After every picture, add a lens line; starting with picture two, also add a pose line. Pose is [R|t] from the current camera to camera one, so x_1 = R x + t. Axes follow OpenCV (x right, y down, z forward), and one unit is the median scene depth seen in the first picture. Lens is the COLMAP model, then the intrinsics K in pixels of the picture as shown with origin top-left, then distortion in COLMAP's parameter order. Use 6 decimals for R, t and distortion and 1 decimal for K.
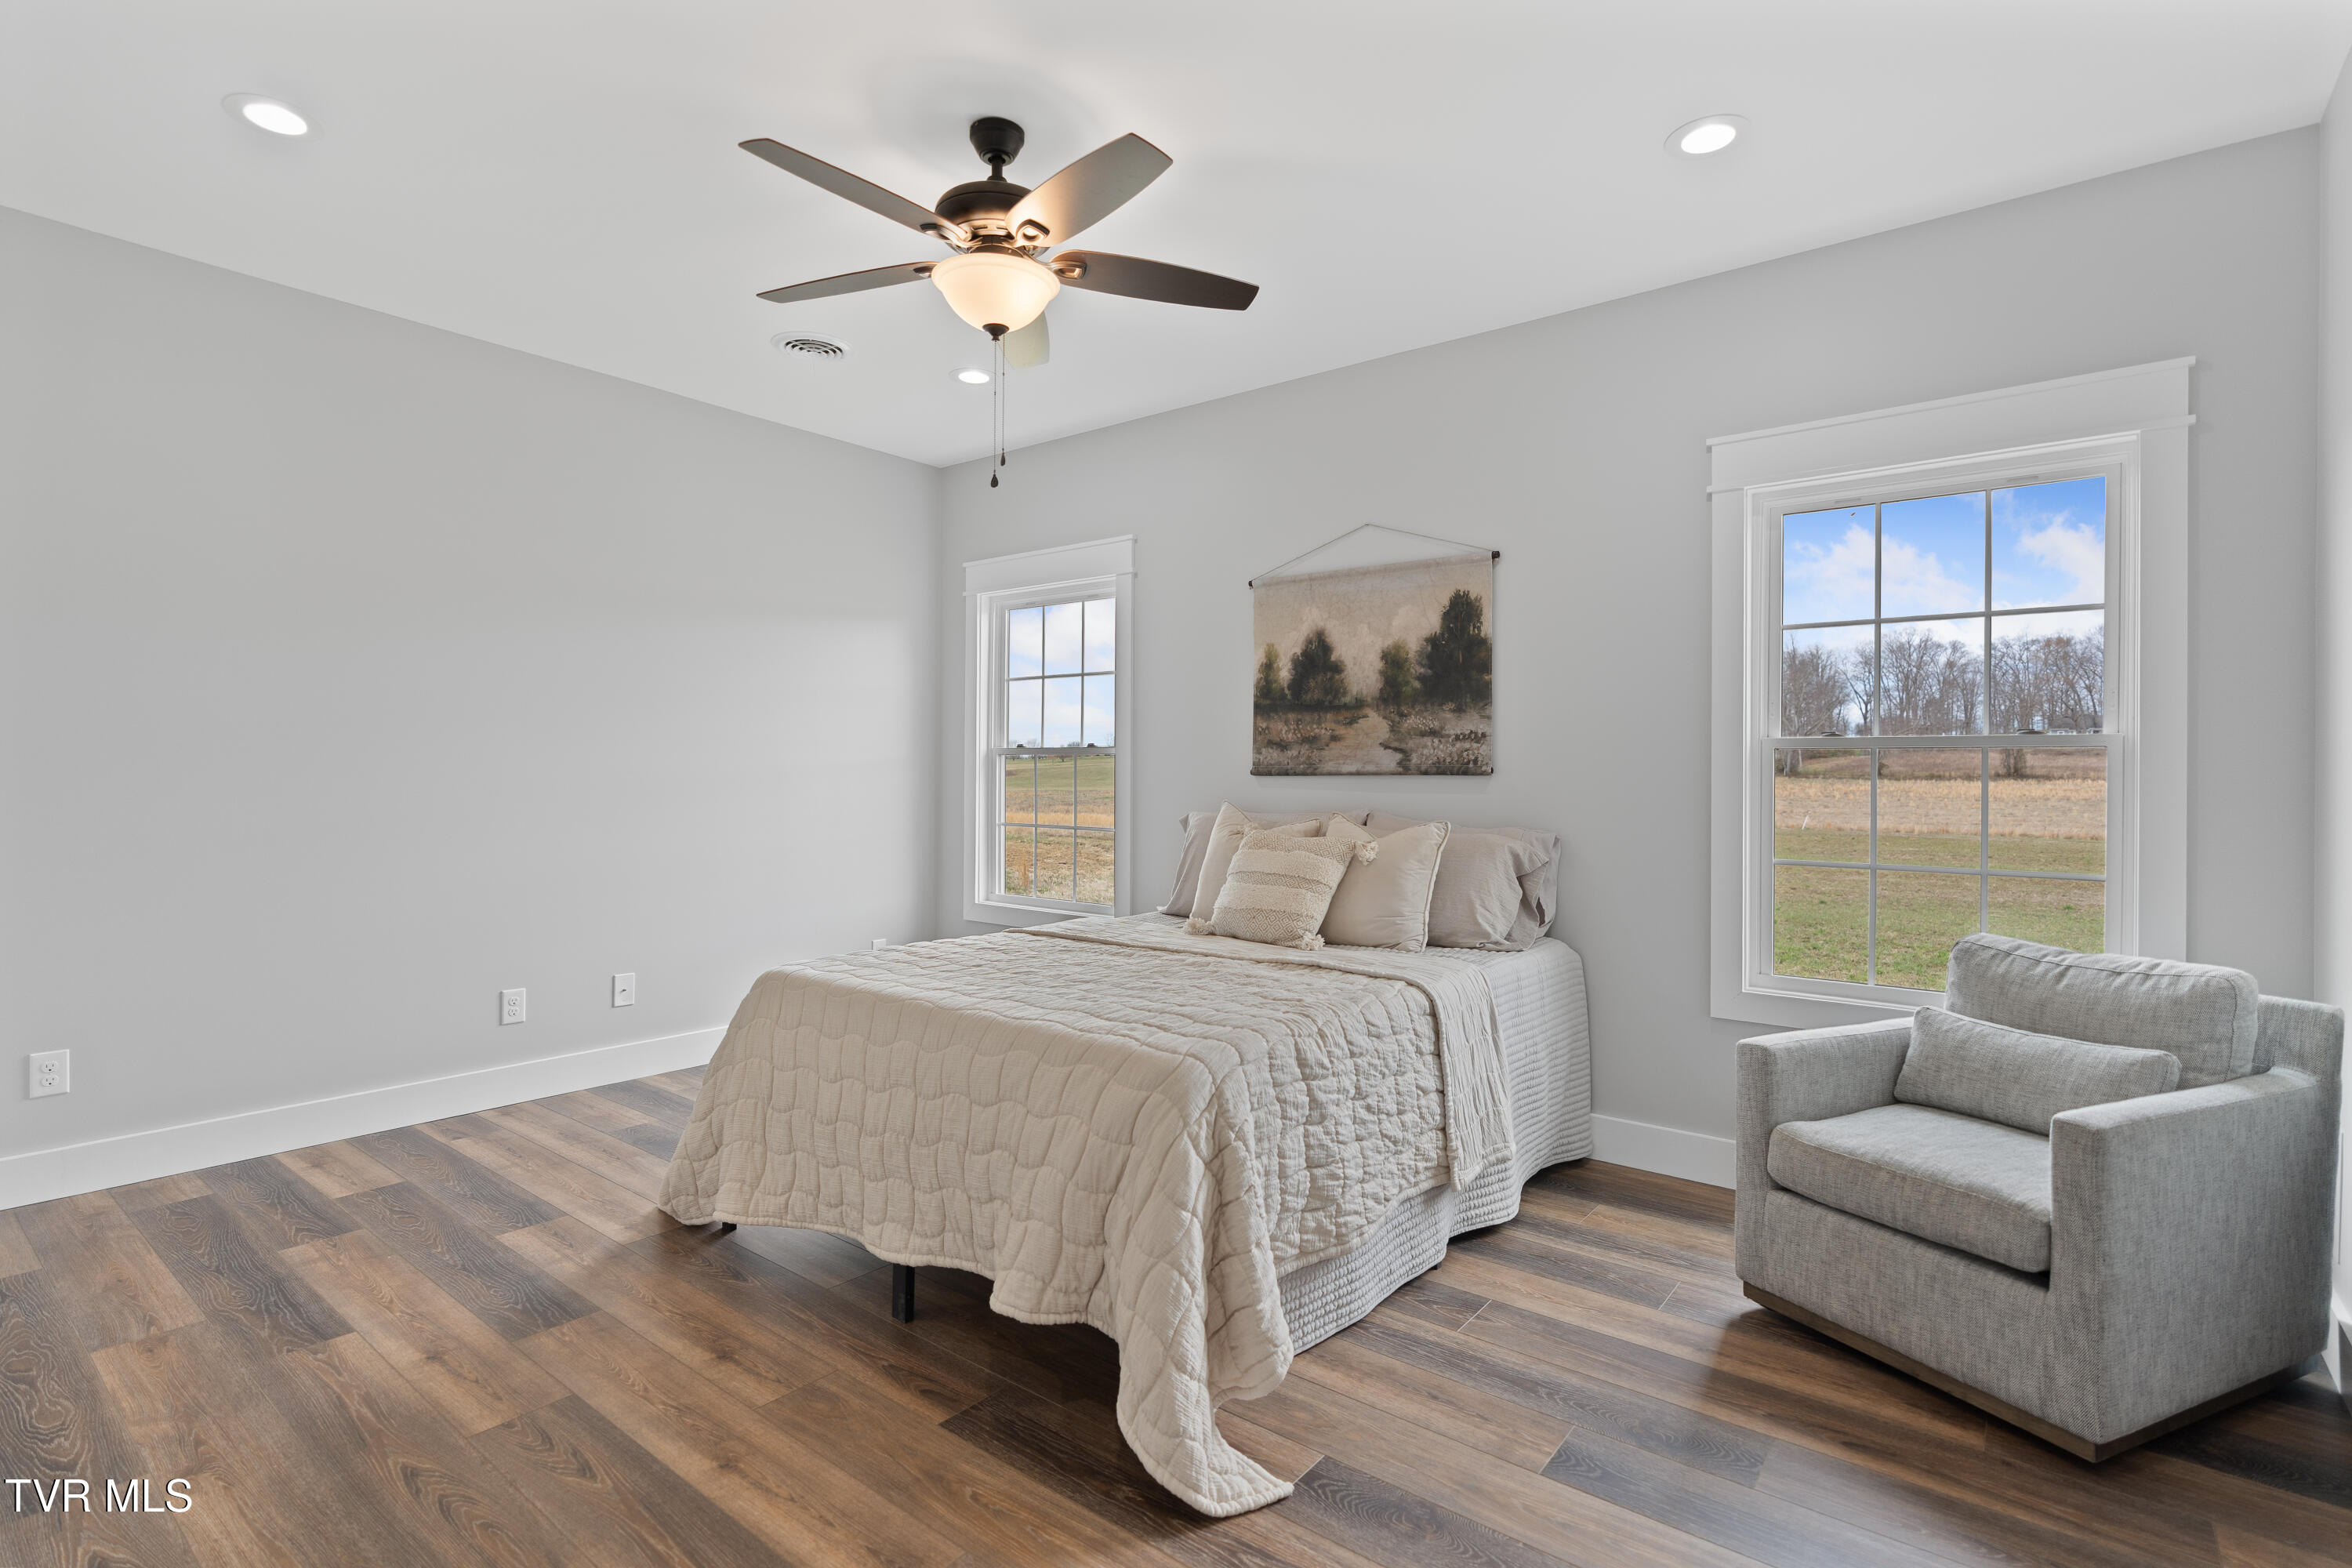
lens RADIAL K [[1097.3, 0, 1181.4], [0, 1097.3, 764.2], [0, 0, 1]] dist [-0.009809, 0.002718]
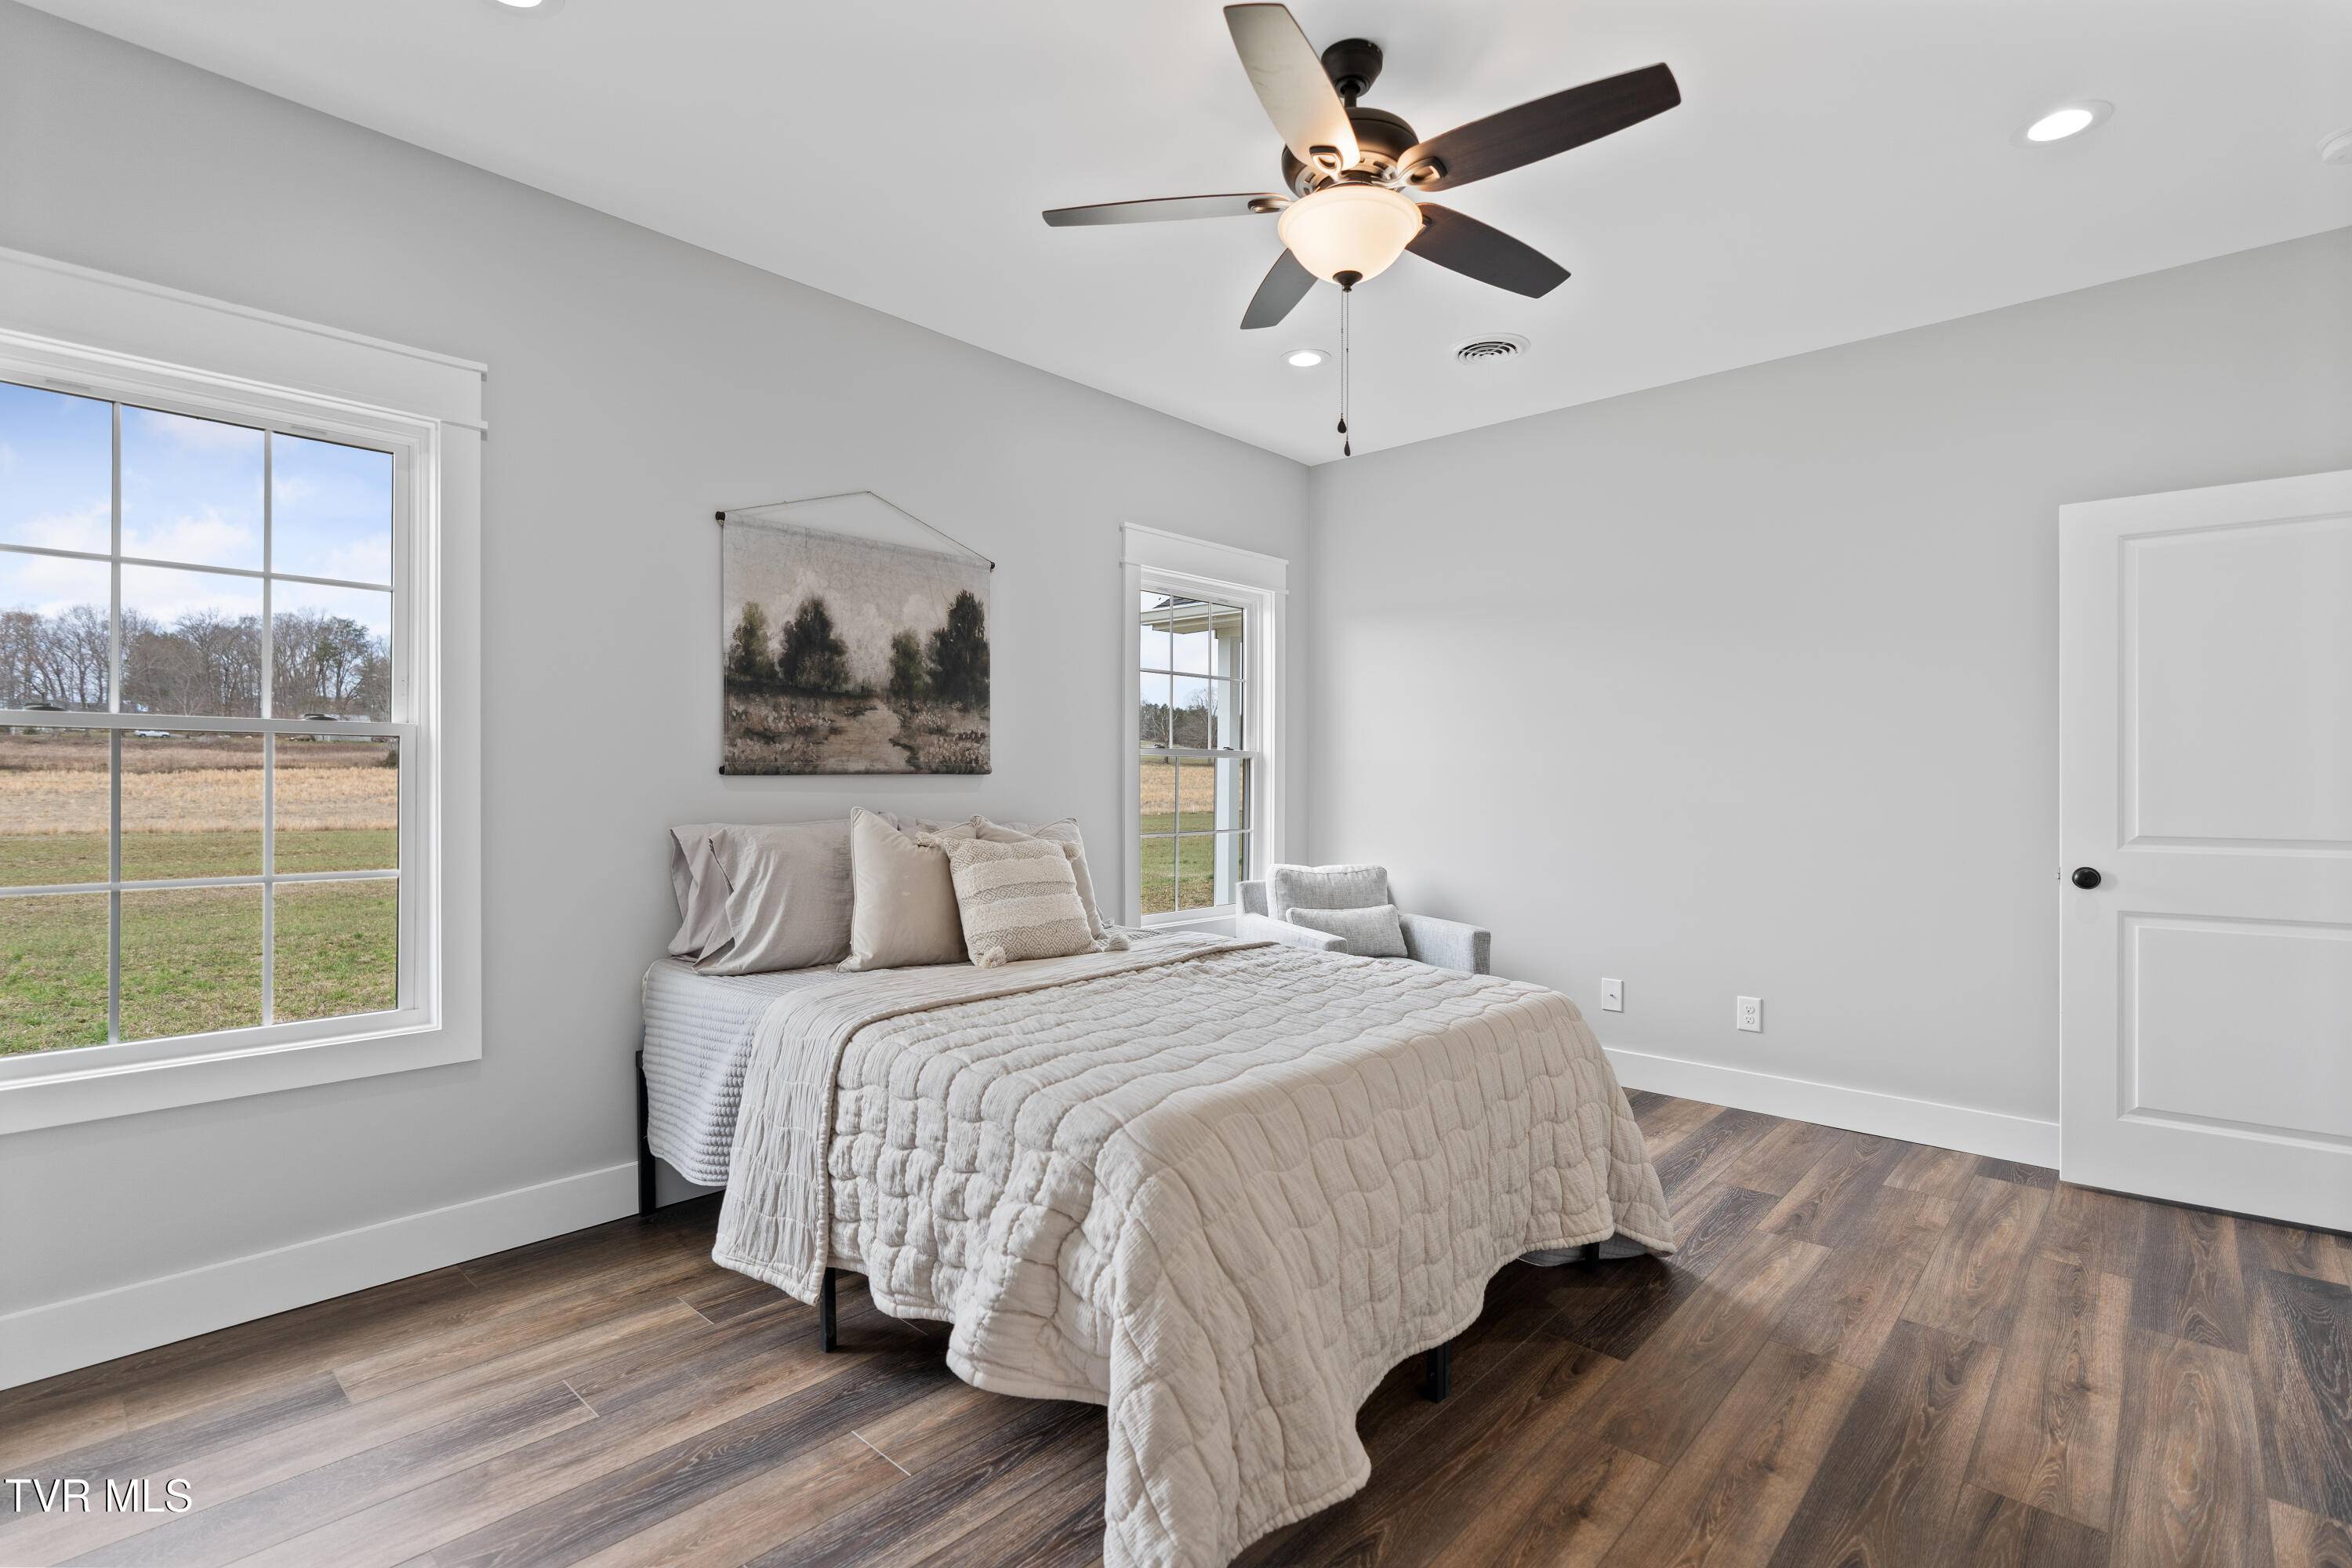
lens RADIAL K [[1097.3, 0, 1124.2], [0, 1097.3, 771.0], [0, 0, 1]] dist [-0.009809, 0.002718]
pose [[0.109755, -0.001275, 0.993958, -0.706015], [-0.013049, 0.999911, 0.002723, 0.002345], [-0.993873, -0.013269, 0.109729, 0.709334]]
